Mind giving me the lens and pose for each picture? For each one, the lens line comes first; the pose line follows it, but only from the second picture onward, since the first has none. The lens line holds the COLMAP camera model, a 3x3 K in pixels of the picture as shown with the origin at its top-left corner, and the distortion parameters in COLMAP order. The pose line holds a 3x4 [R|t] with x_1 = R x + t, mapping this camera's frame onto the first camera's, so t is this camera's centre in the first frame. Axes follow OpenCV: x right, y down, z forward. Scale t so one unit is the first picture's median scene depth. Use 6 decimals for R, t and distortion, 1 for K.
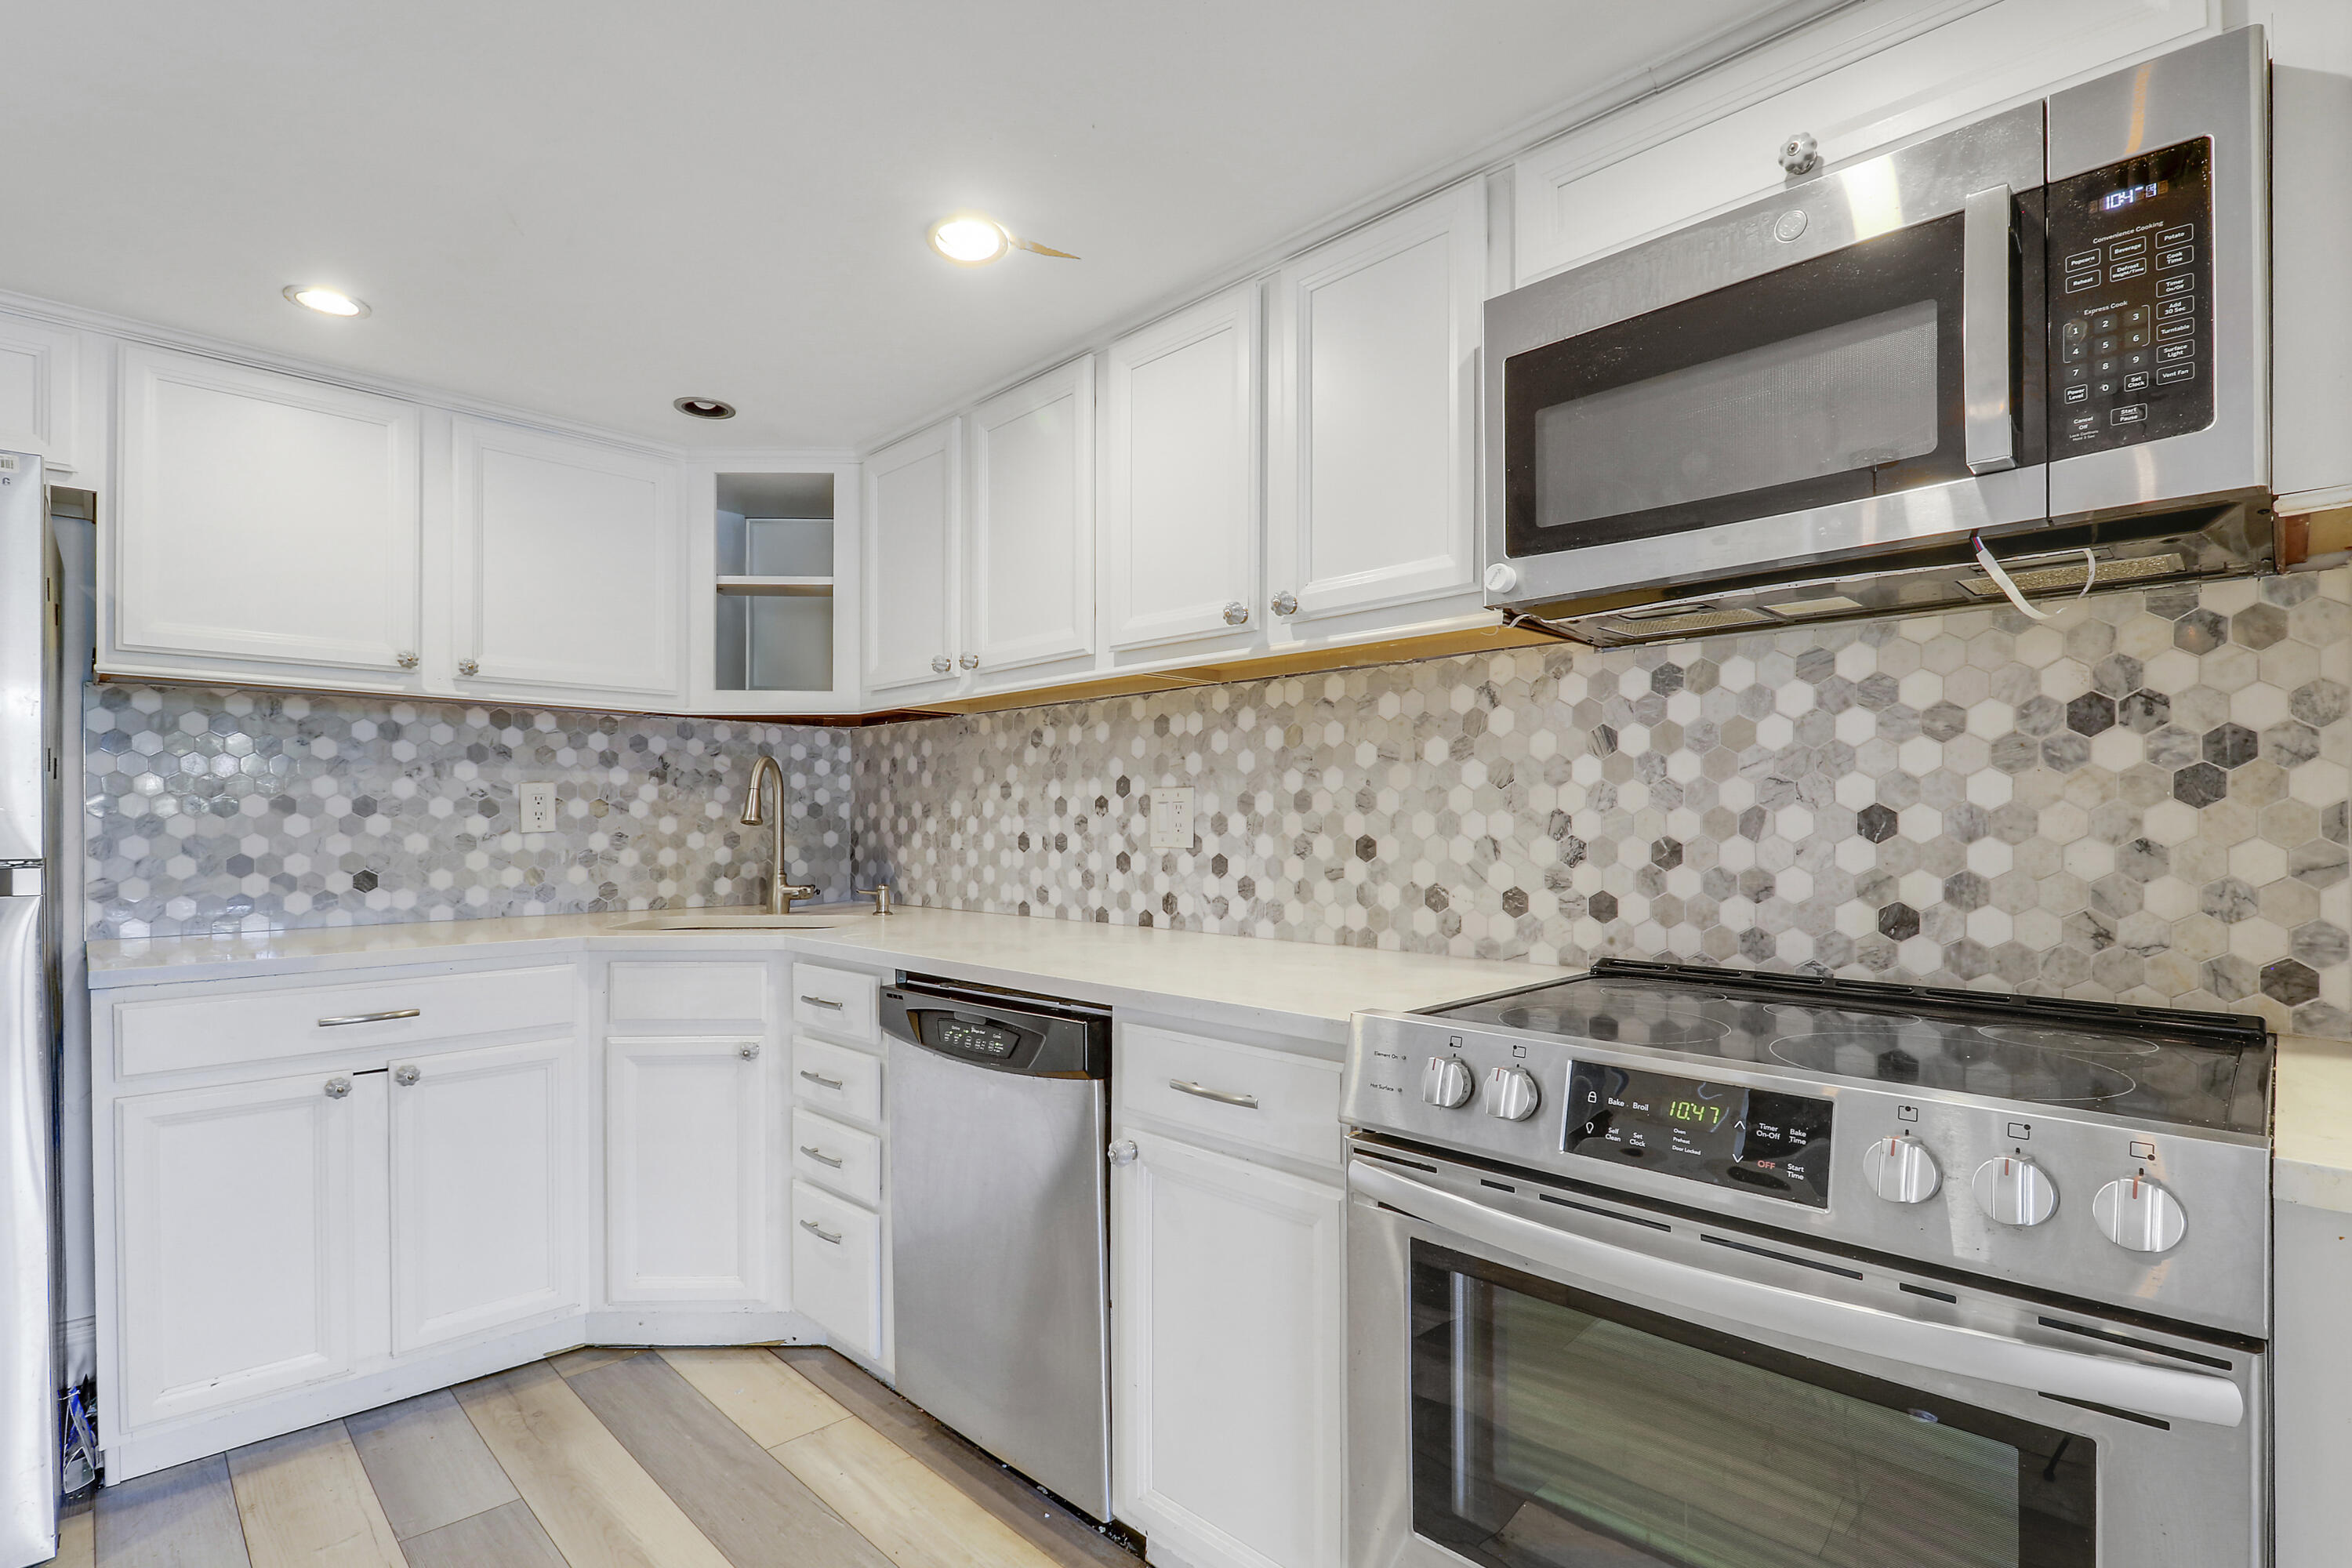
lens RADIAL K [[1124.8, 0, 1191.5], [0, 1124.8, 850.5], [0, 0, 1]] dist [-0.000900, -0.004505]
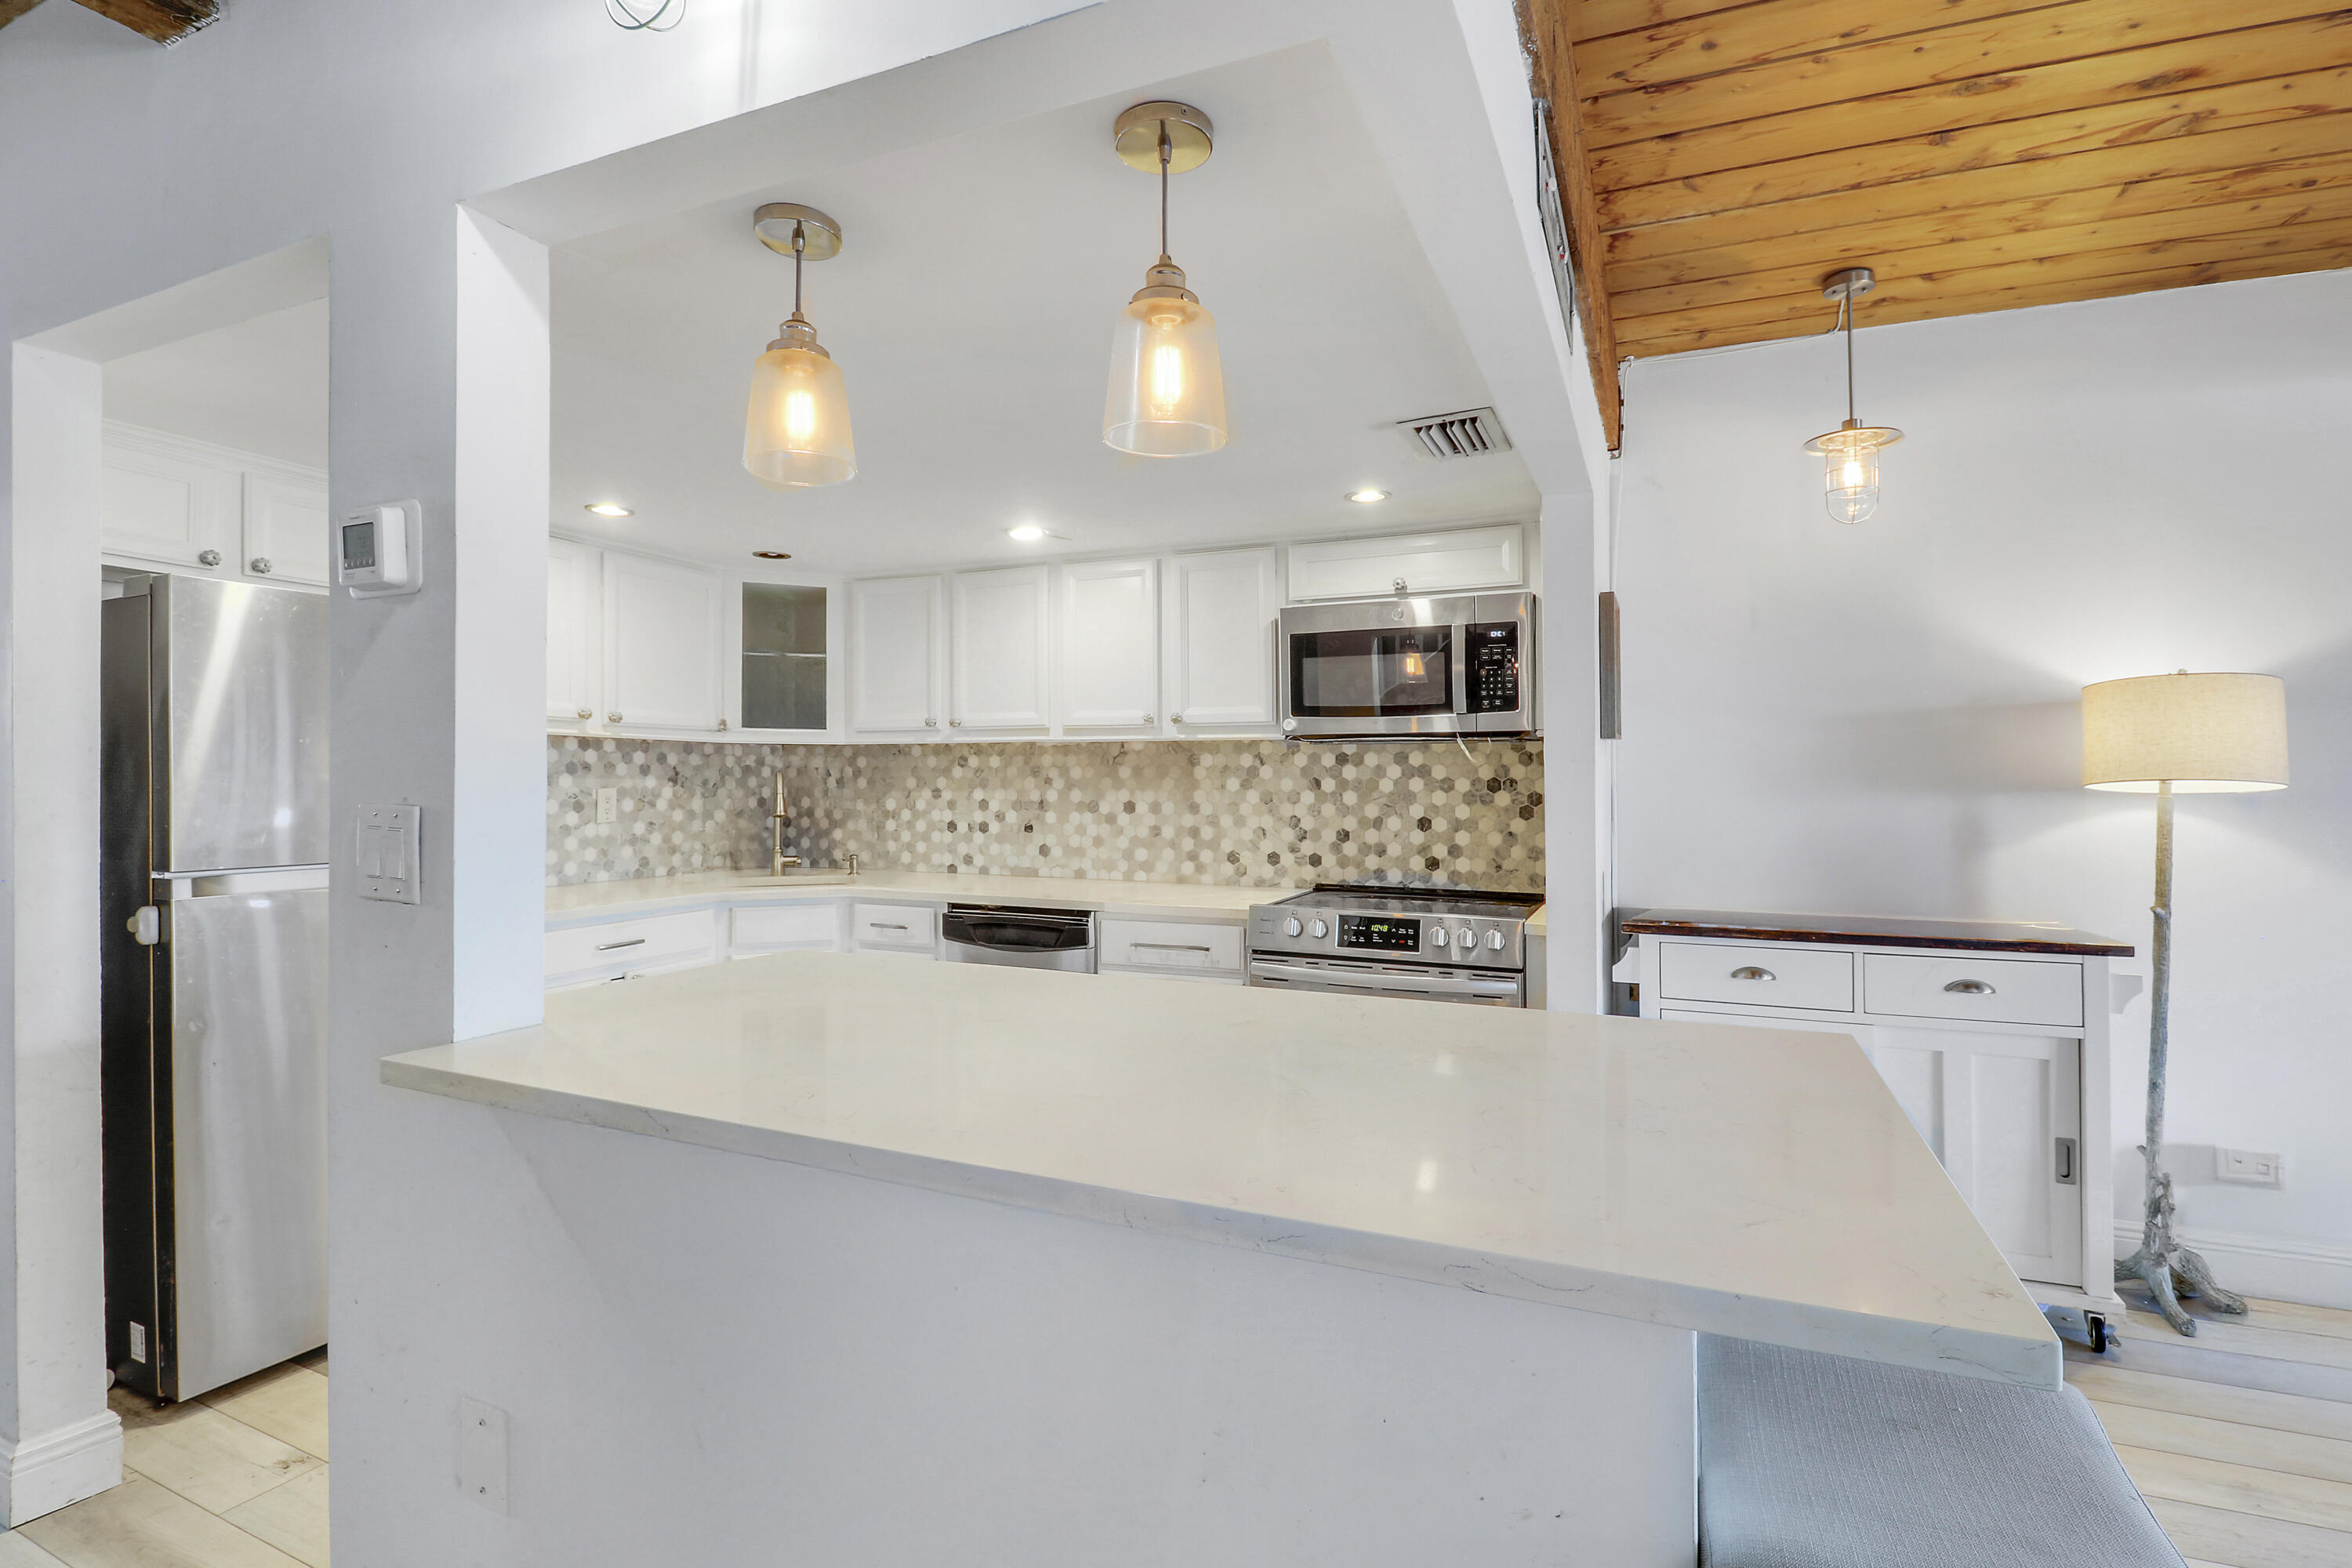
lens RADIAL K [[1124.8, 0, 1177.0], [0, 1124.8, 783.7], [0, 0, 1]] dist [-0.000900, -0.004505]
pose [[0.936349, 0.002318, 0.351062, -0.640338], [0.004069, 0.999839, -0.017457, -0.060551], [-0.351046, 0.017774, 0.936189, -0.939399]]
